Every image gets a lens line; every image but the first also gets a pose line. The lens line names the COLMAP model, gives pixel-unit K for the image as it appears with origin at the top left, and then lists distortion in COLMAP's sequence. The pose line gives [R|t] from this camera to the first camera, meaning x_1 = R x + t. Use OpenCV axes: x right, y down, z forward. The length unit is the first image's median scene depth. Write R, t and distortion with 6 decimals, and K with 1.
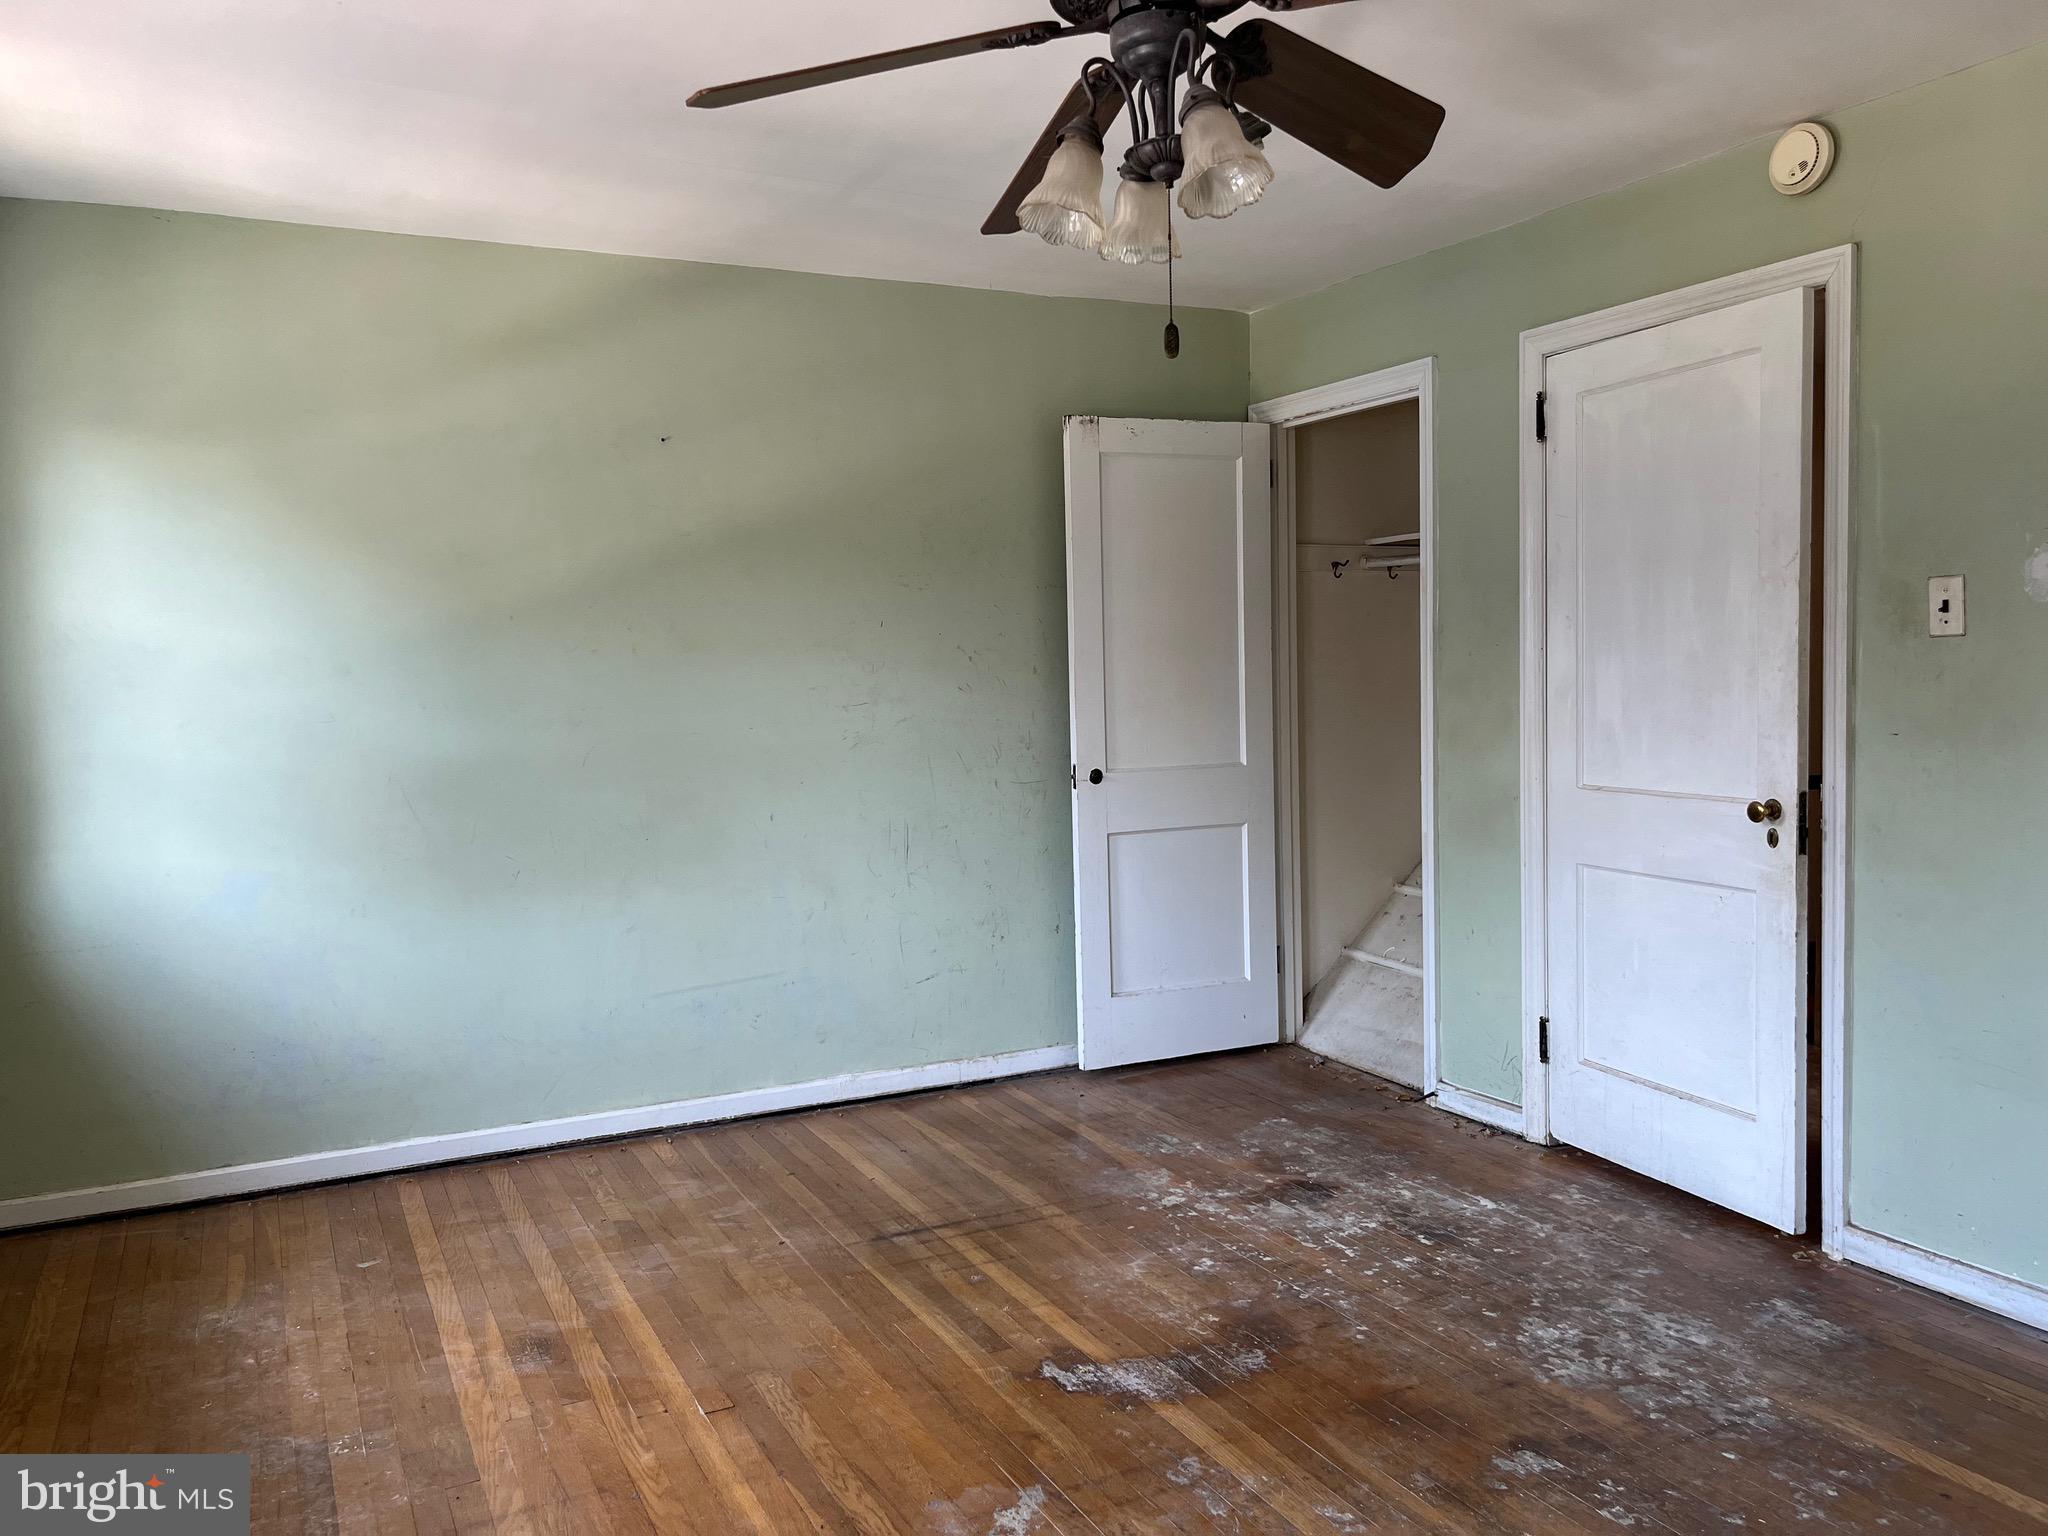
lens RADIAL K [[1565.4, 0, 1021.4], [0, 1565.4, 783.5], [0, 0, 1]] dist [0.052289, -0.057123]
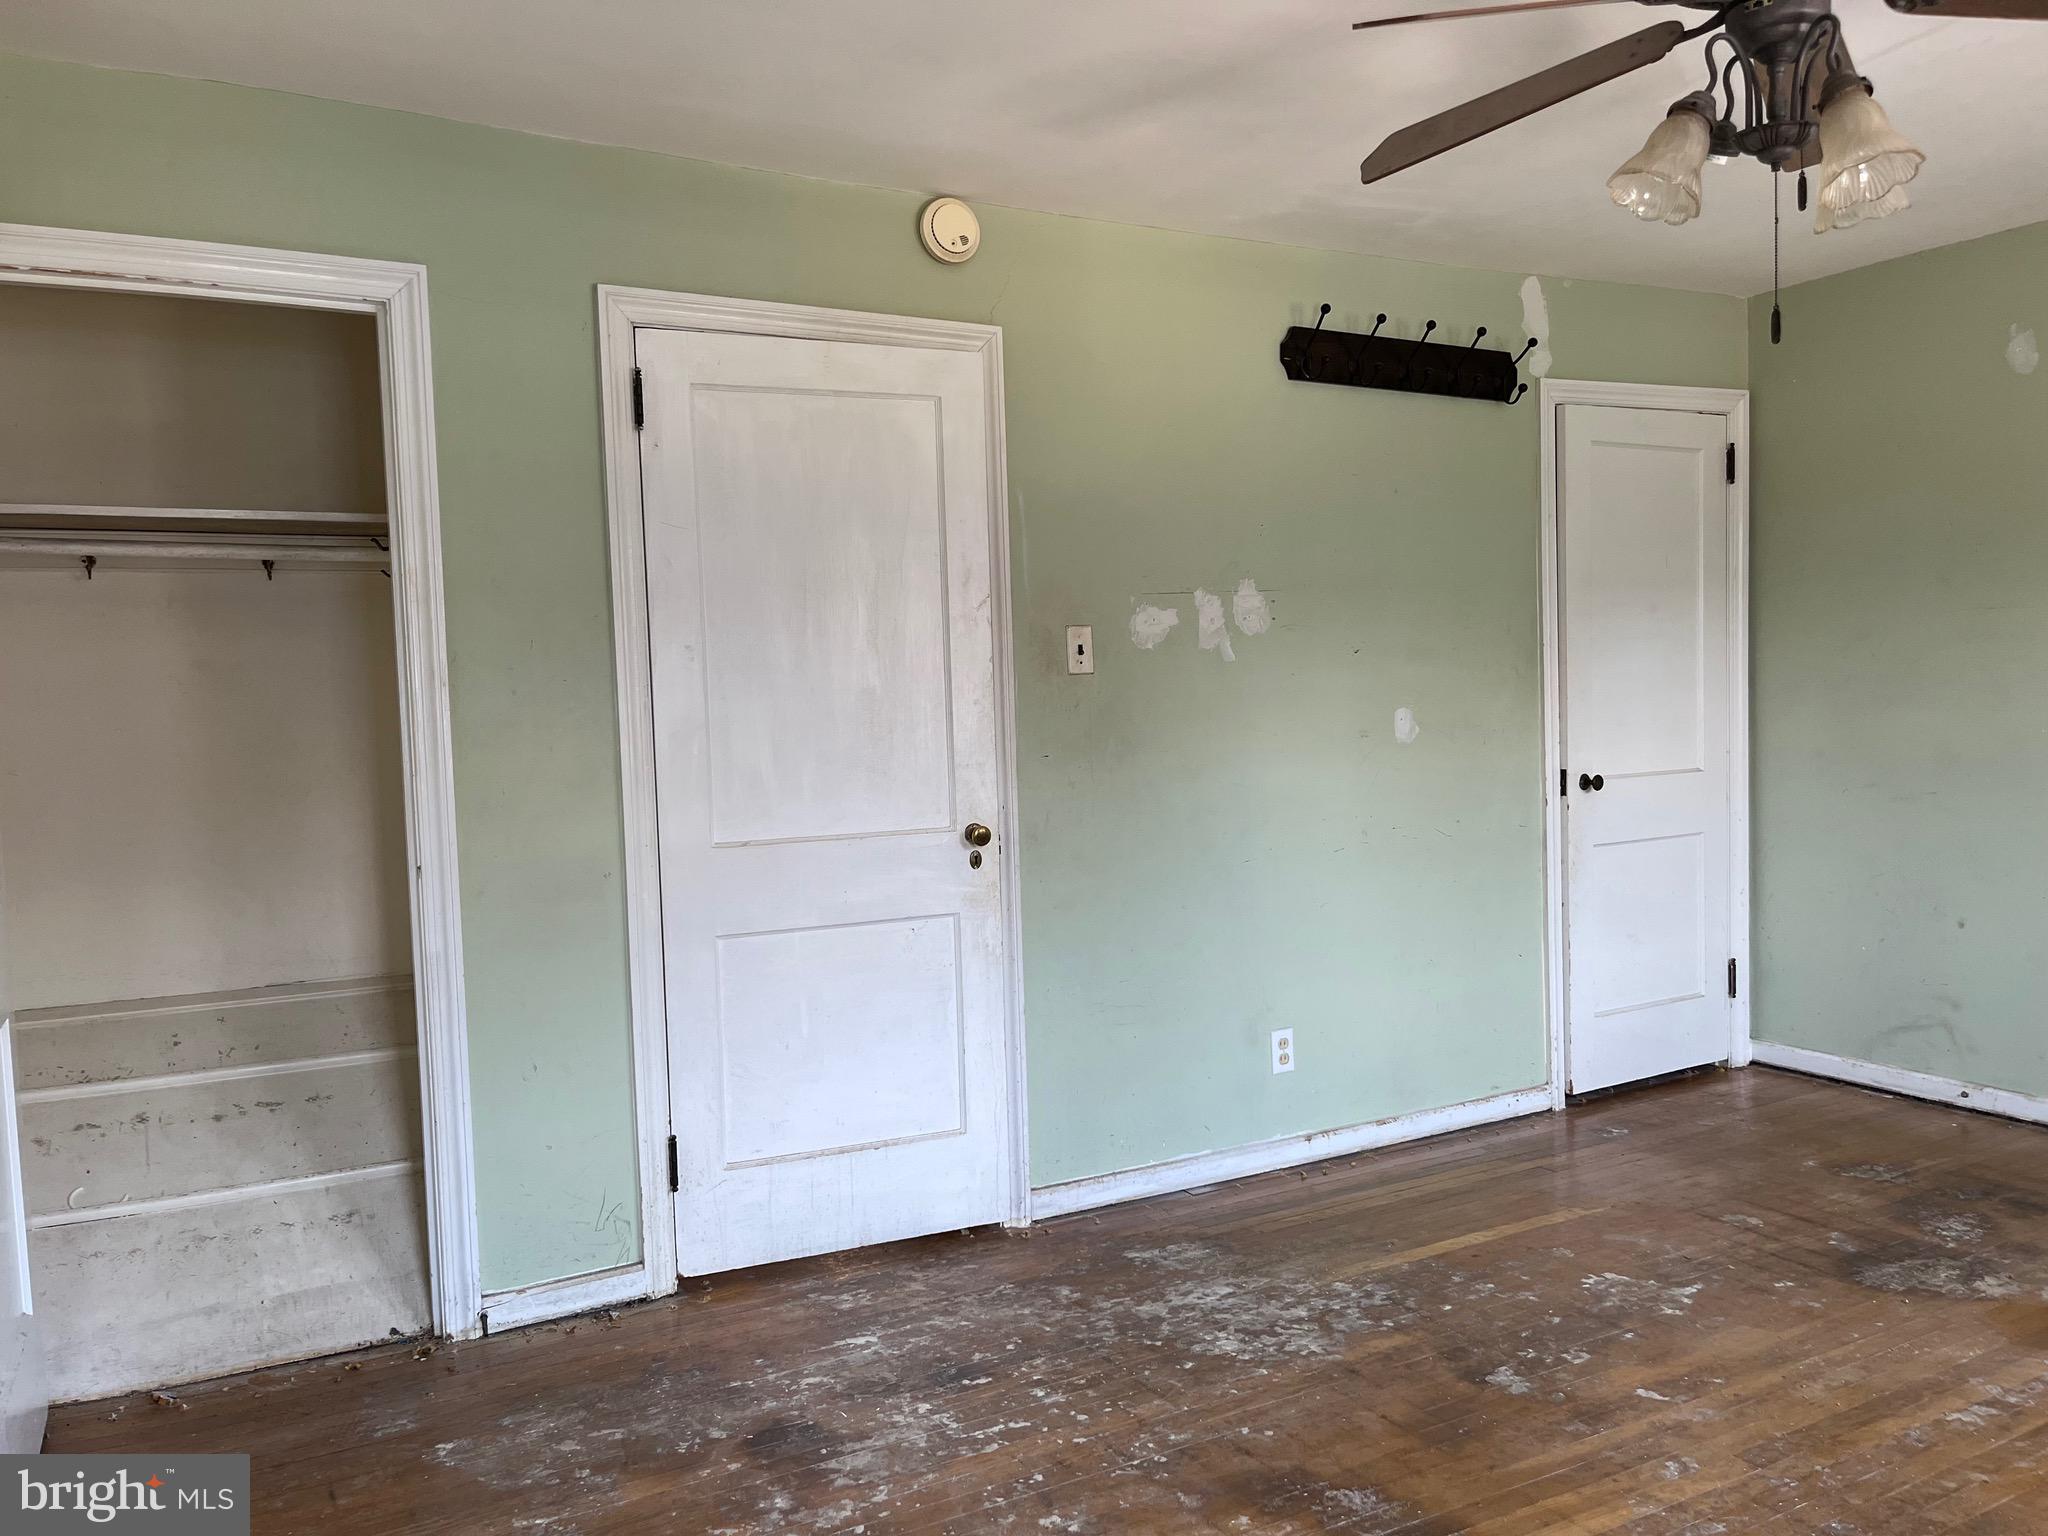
lens RADIAL K [[1549.9, 0, 1017.9], [0, 1549.9, 786.1], [0, 0, 1]] dist [0.028371, -0.005204]
pose [[-0.041327, -0.036105, 0.998493, -0.539747], [0.103006, 0.993868, 0.040201, -0.051642], [-0.993822, 0.104512, -0.037354, 0.952058]]
